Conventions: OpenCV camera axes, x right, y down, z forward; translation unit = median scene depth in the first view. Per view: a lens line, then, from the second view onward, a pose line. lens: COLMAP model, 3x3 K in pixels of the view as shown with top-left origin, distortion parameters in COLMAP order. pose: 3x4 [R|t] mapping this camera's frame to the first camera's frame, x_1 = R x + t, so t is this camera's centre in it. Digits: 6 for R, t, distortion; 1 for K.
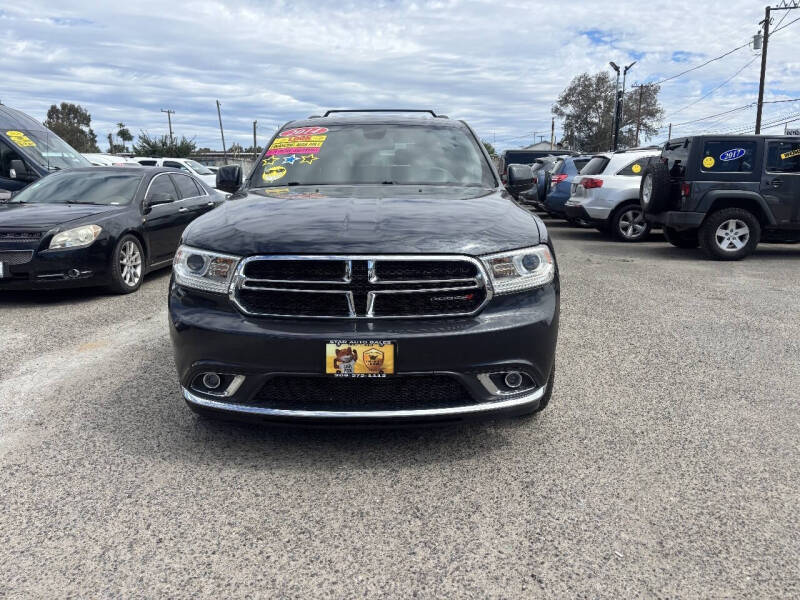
lens RADIAL K [[607.2, 0, 401.8], [0, 607.2, 312.3], [0, 0, 1]] dist [0.053937, -0.062578]
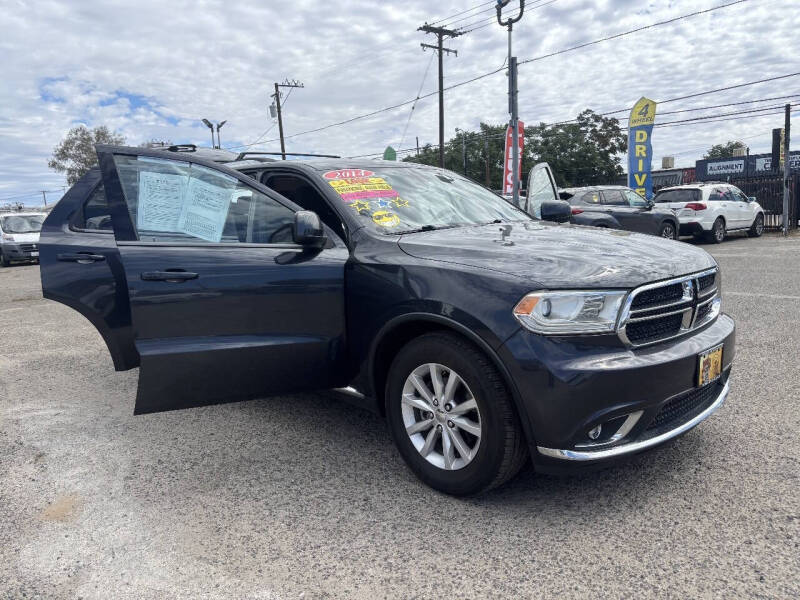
lens RADIAL K [[611.2, 0, 400.8], [0, 611.2, 295.7], [0, 0, 1]] dist [0.034564, -0.044152]
pose [[0.717469, -0.122740, 0.685691, -0.966372], [0.198520, 0.979562, -0.032377, -0.098138], [-0.667703, 0.159353, 0.727172, 0.419368]]
